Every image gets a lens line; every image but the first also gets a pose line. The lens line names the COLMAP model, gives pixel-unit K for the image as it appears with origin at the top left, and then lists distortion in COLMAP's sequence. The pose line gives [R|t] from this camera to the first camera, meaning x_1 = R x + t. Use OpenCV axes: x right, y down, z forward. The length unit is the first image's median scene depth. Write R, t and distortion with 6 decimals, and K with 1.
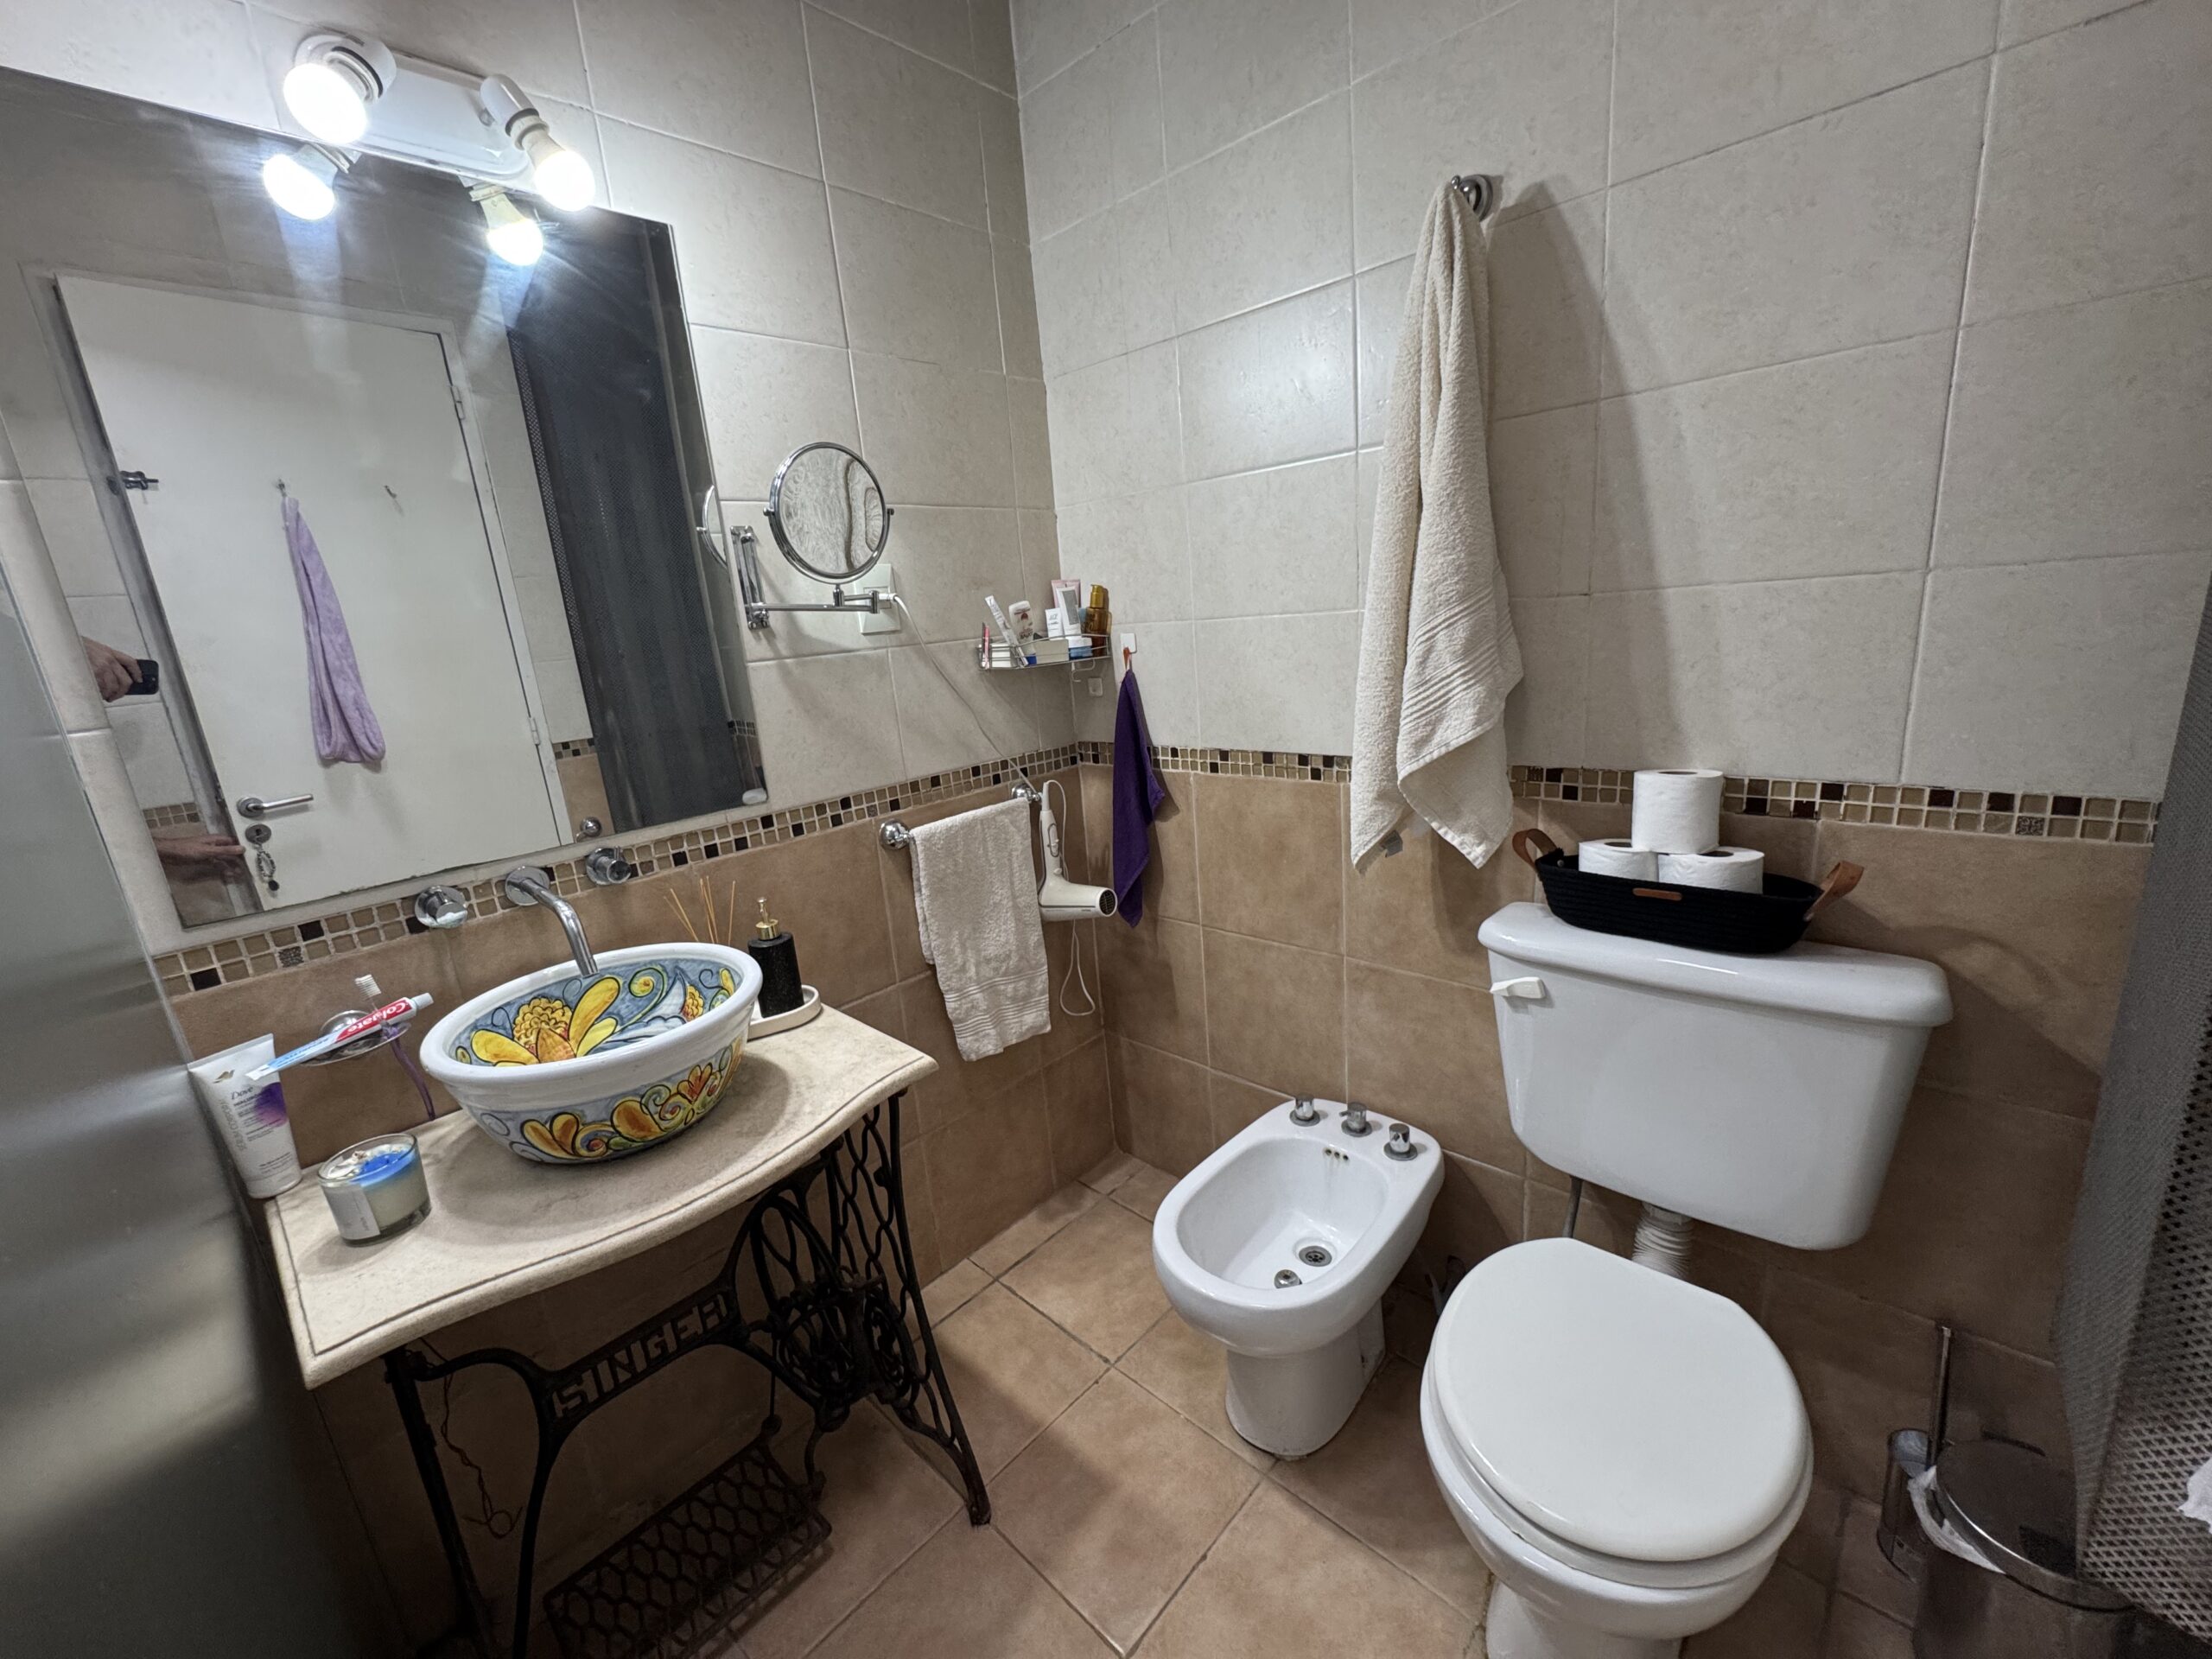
lens RADIAL K [[886.2, 0, 1103.1], [0, 886.2, 832.0], [0, 0, 1]] dist [-0.004751, 0.000882]
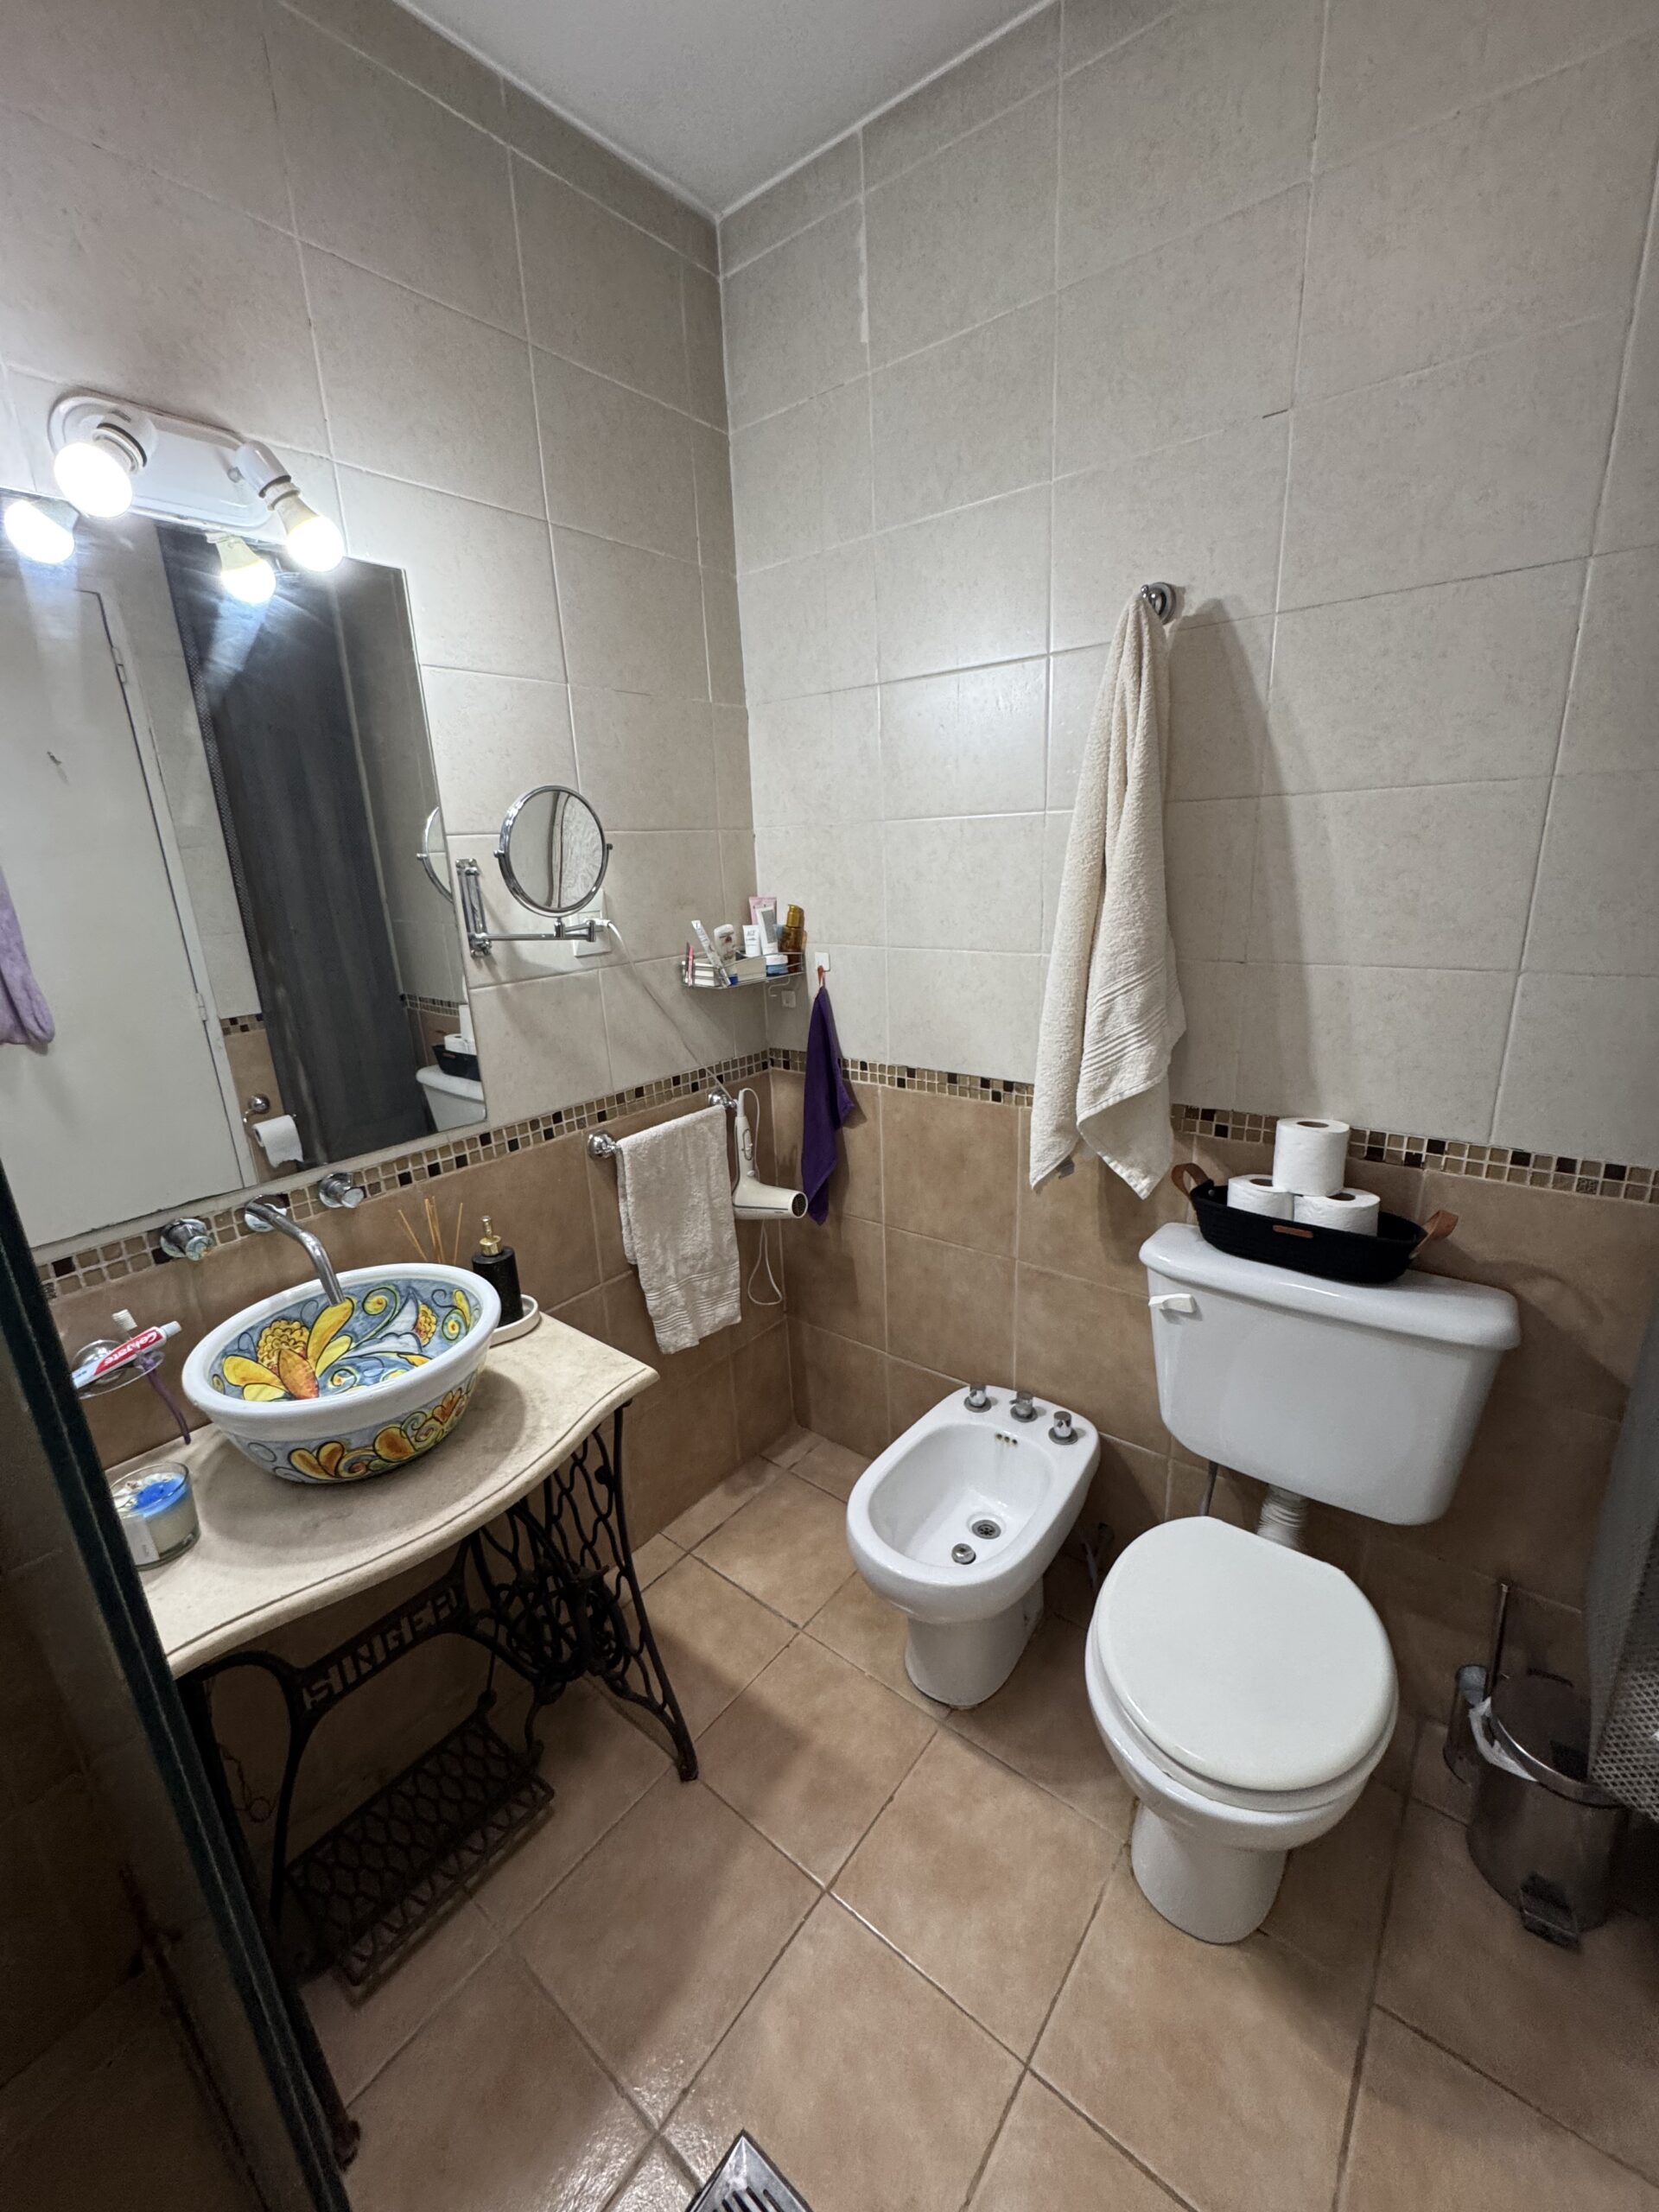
lens RADIAL K [[886.2, 0, 828.3], [0, 886.2, 1109.9], [0, 0, 1]] dist [-0.004751, 0.000882]
pose [[0.995728, 0.014815, 0.091144, -0.086996], [-0.018351, 0.999106, 0.038080, -0.113813], [-0.090498, -0.039590, 0.995109, -0.095031]]
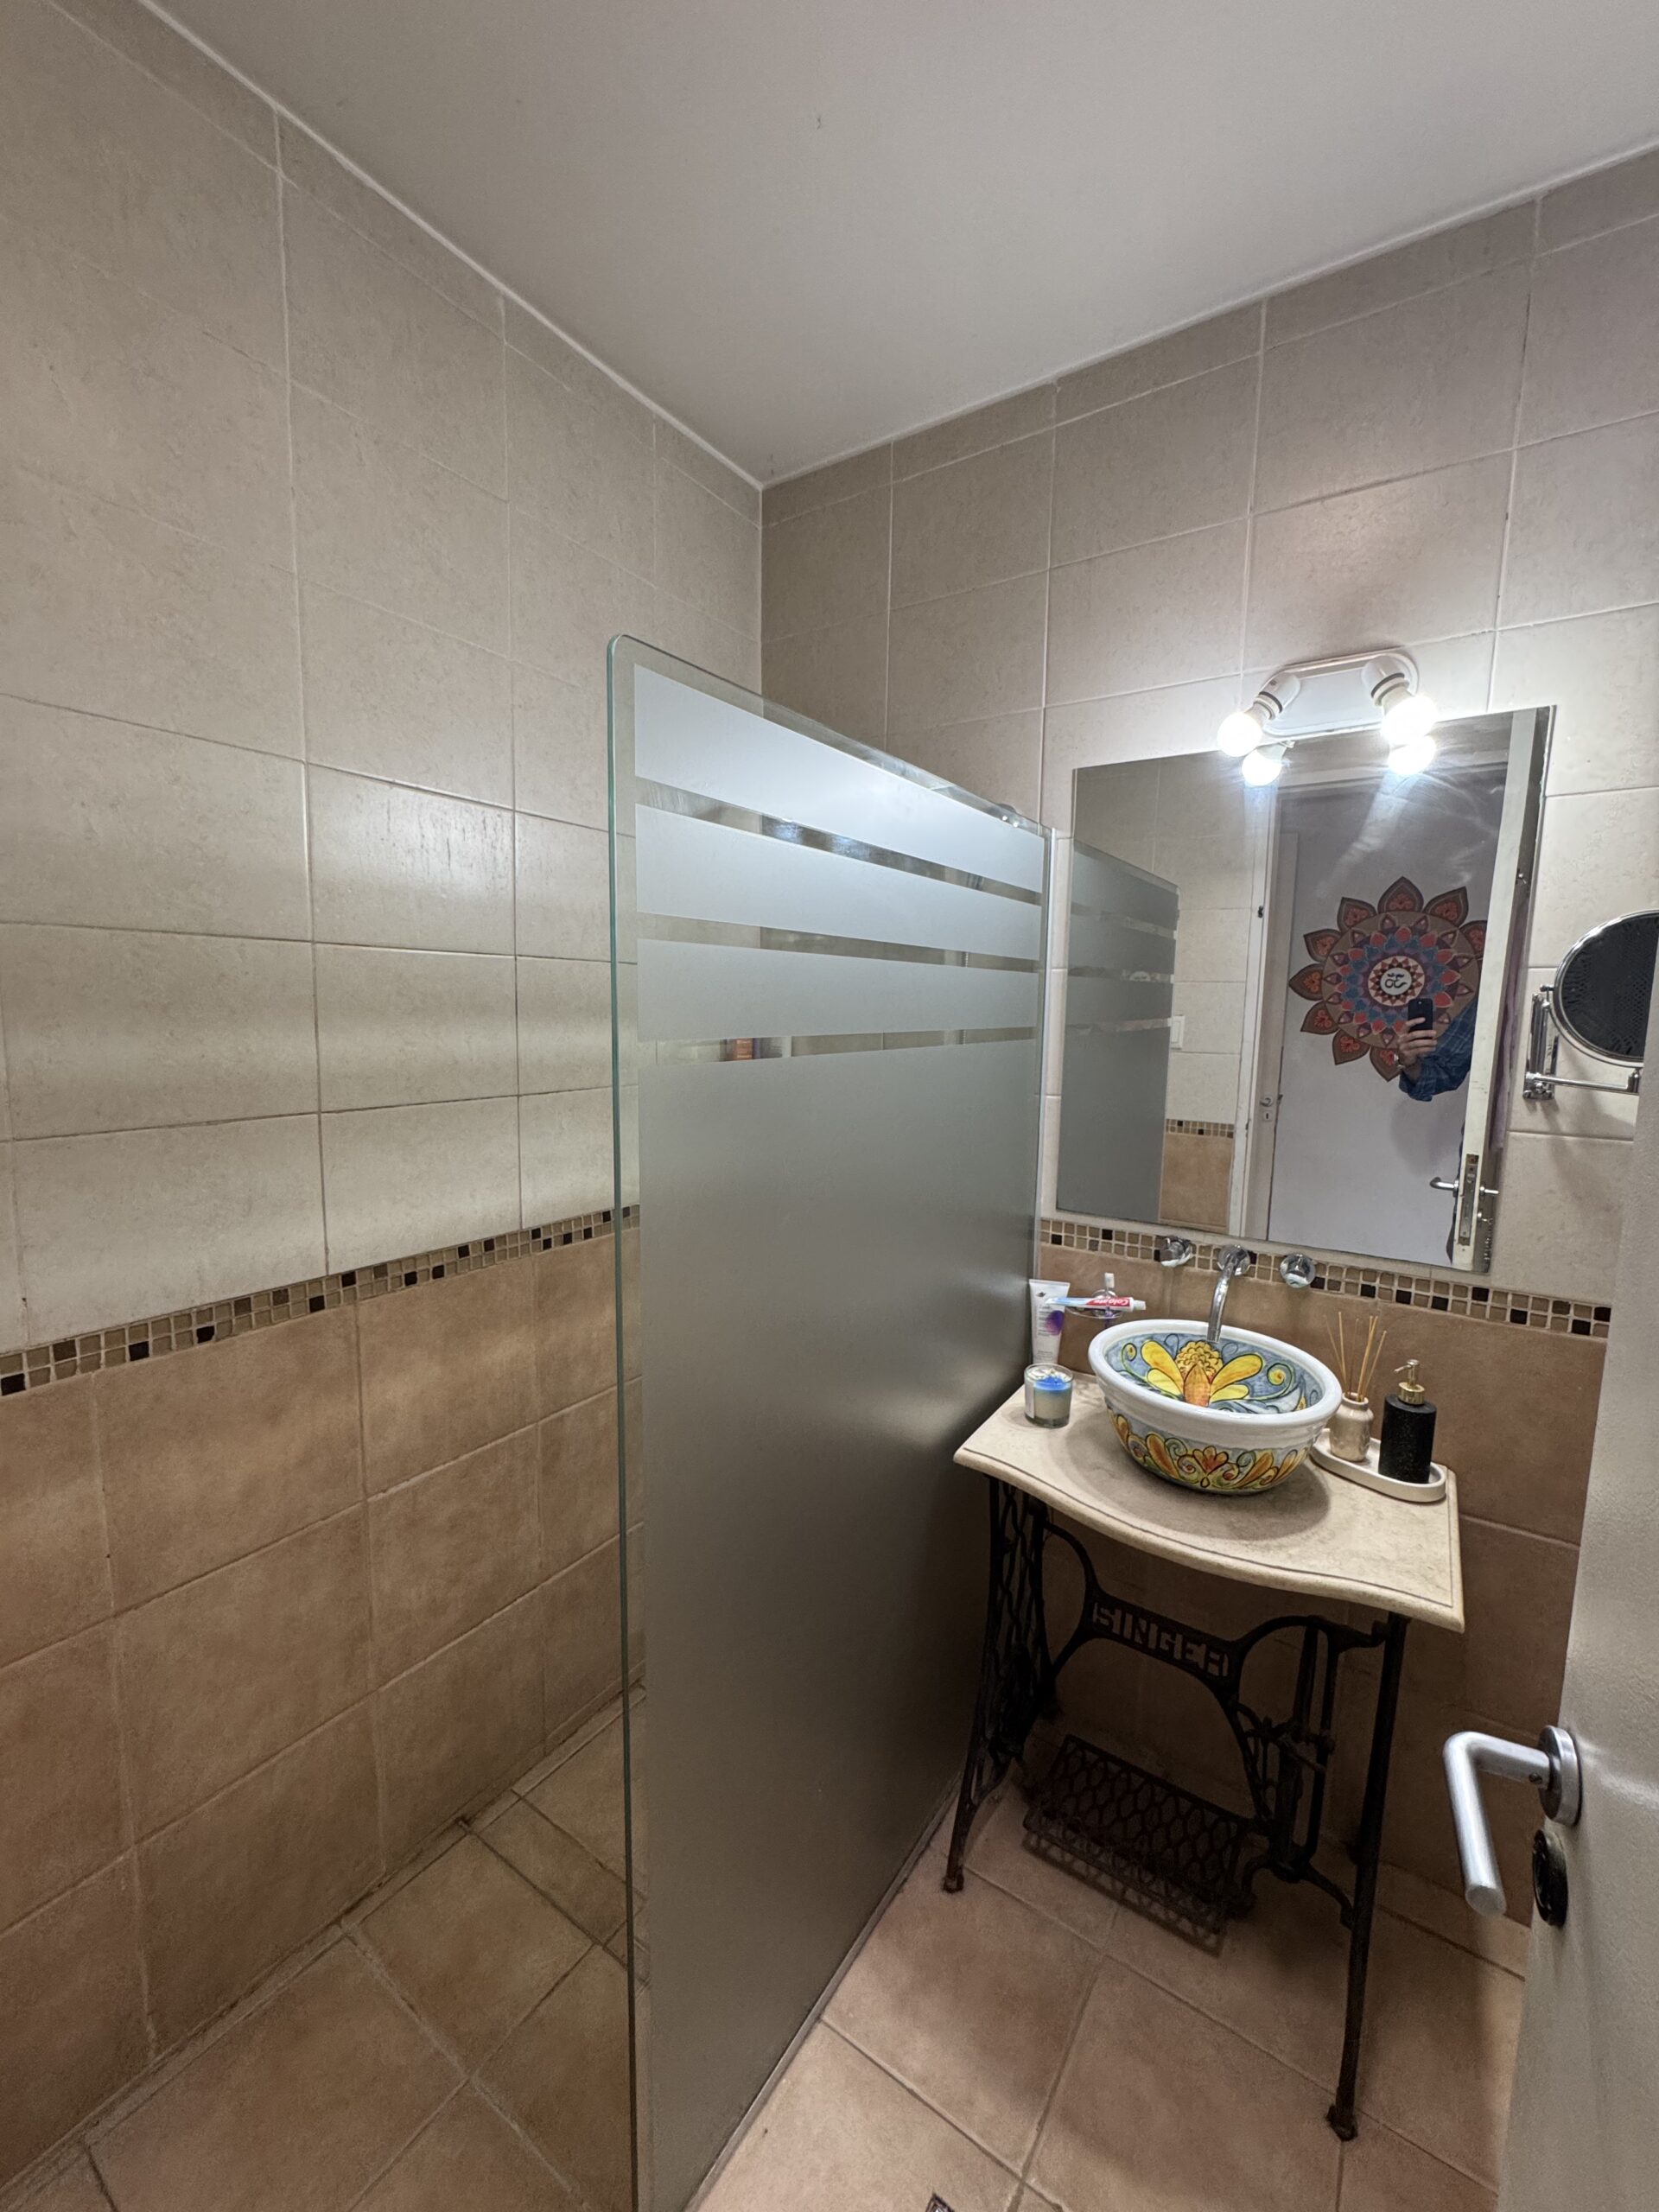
lens RADIAL K [[886.2, 0, 827.2], [0, 886.2, 1107.8], [0, 0, 1]] dist [-0.004751, 0.000882]
pose [[0.156174, 0.203508, -0.966537, 0.465588], [-0.269417, 0.950216, 0.156539, -0.195253], [0.950276, 0.235954, 0.203228, 0.122282]]
